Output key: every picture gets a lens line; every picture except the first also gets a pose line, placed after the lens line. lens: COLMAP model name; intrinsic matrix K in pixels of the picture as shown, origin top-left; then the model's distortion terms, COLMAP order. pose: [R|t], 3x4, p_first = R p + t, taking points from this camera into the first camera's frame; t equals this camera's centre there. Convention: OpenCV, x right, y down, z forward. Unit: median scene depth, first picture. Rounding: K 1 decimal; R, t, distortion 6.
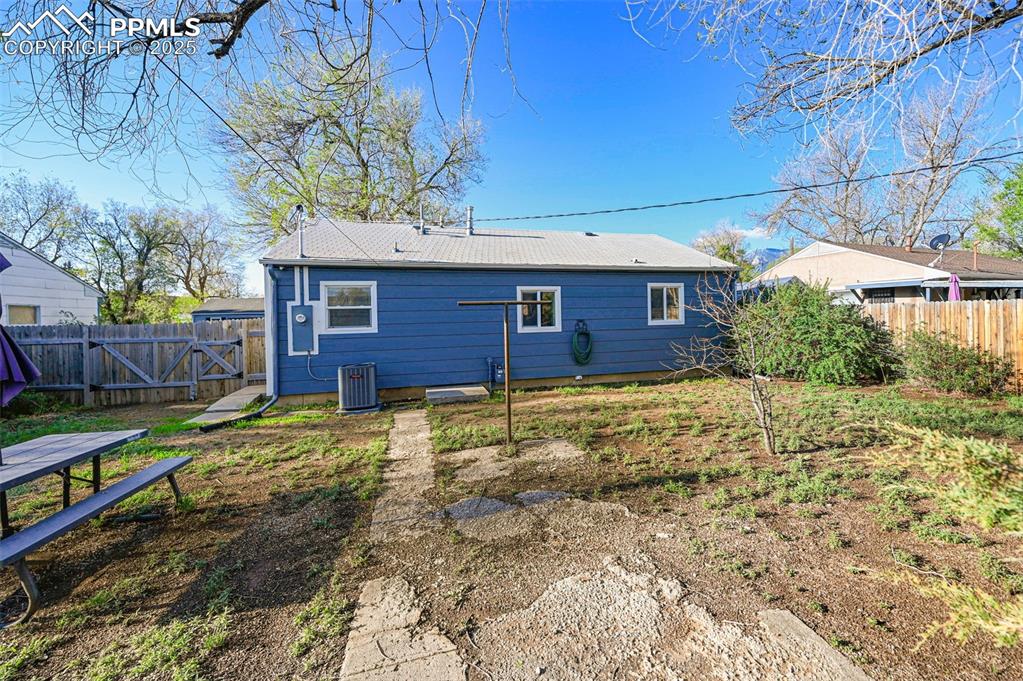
lens RADIAL K [[409.0, 0, 529.3], [0, 409.0, 340.1], [0, 0, 1]] dist [0.000015, 0.000173]
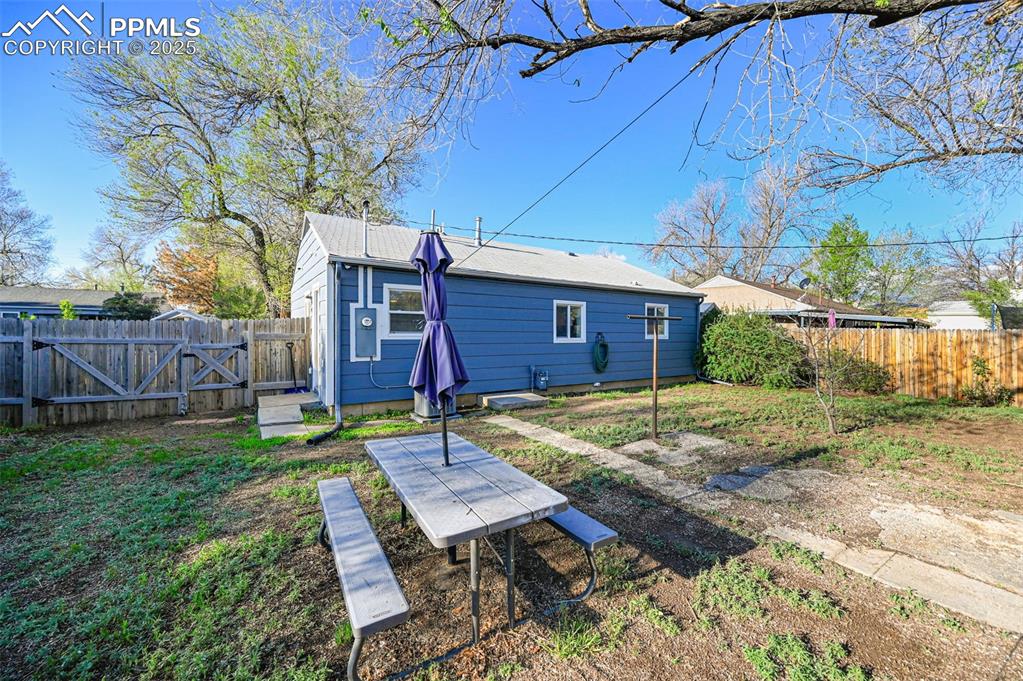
lens RADIAL K [[412.0, 0, 526.7], [0, 412.0, 342.2], [0, 0, 1]] dist [-0.000460, -0.000042]
pose [[0.948164, 0.025017, 0.316795, -0.448072], [-0.017997, 0.999524, -0.025067, 0.009351], [-0.317271, 0.018066, 0.948163, -0.005895]]
